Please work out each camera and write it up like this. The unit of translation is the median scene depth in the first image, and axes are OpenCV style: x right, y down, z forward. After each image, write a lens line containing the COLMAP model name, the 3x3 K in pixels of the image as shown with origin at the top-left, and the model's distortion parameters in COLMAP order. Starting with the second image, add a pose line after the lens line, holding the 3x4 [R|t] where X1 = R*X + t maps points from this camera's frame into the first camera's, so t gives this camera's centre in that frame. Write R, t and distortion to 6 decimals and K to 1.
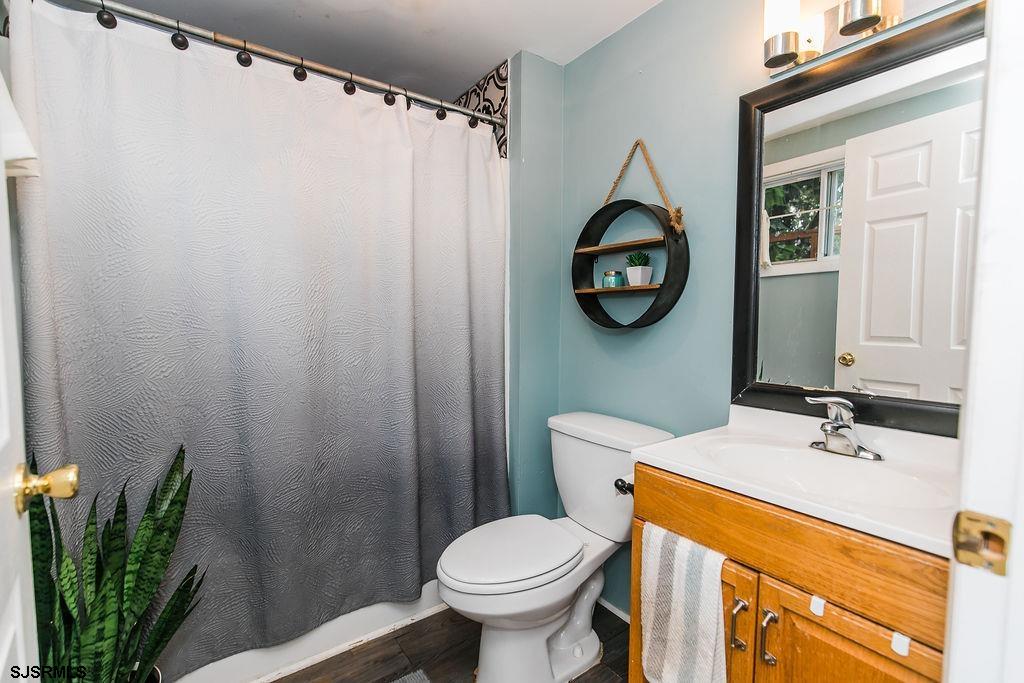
lens RADIAL K [[456.5, 0, 510.0], [0, 456.5, 344.9], [0, 0, 1]] dist [0.007735, -0.002730]
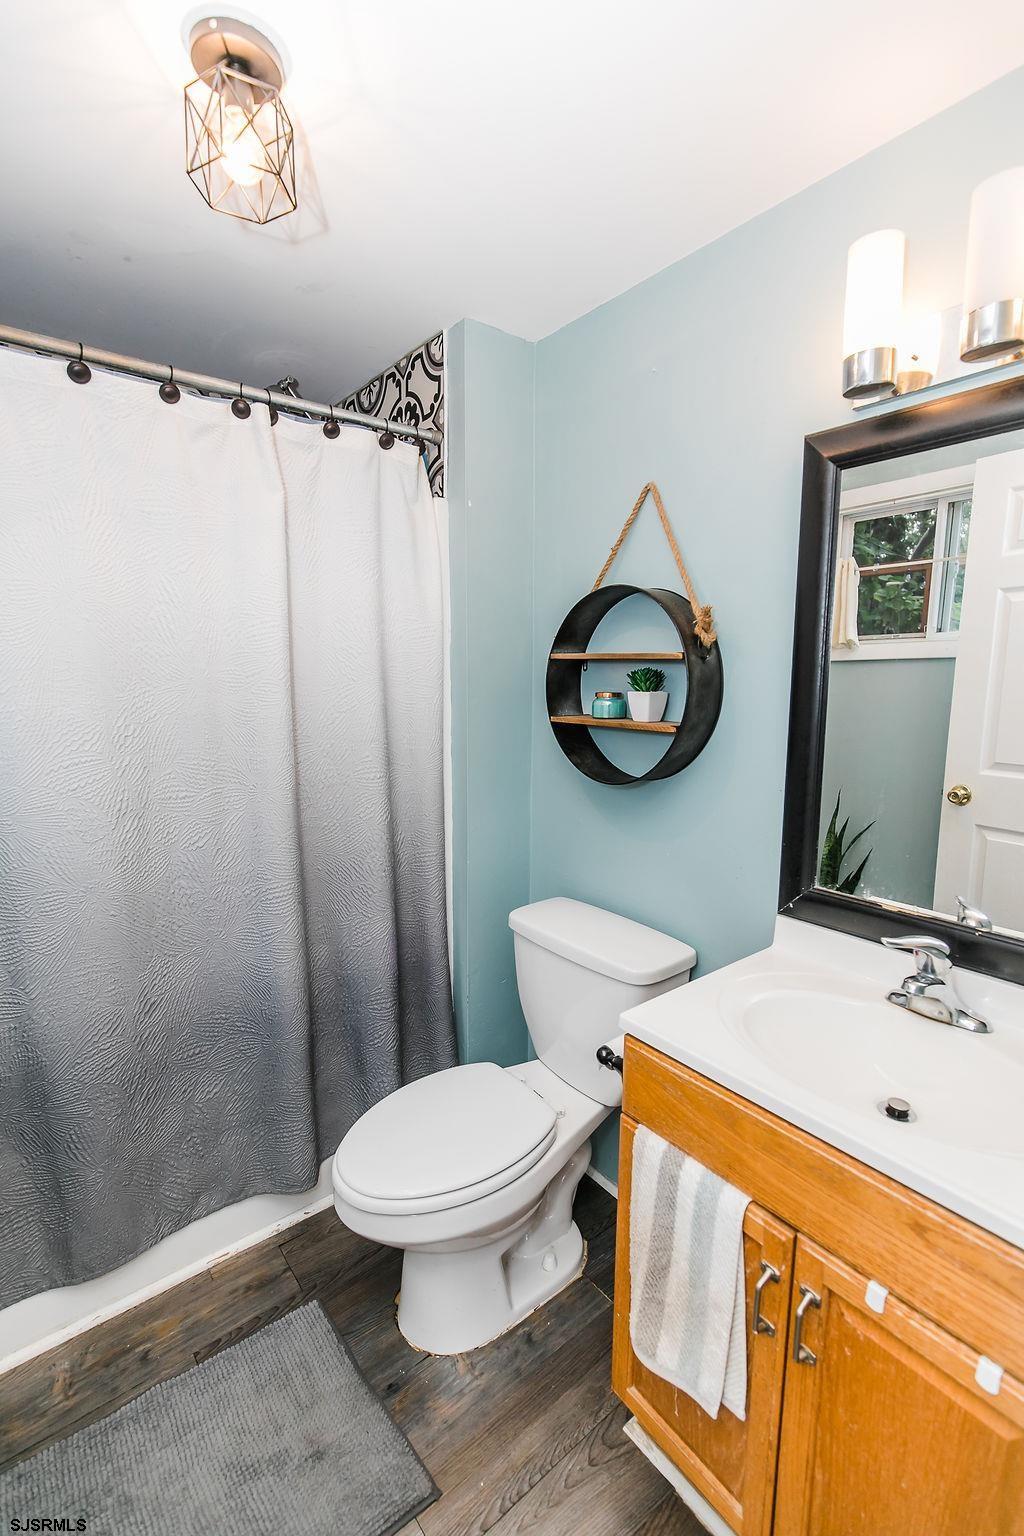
lens RADIAL K [[684.7, 0, 514.8], [0, 684.7, 770.2], [0, 0, 1]] dist [0.007735, -0.002730]
pose [[0.998804, -0.006063, 0.048517, 0.051672], [0.001985, 0.996492, 0.083668, -0.144010], [-0.048854, -0.083472, 0.995312, 0.046825]]
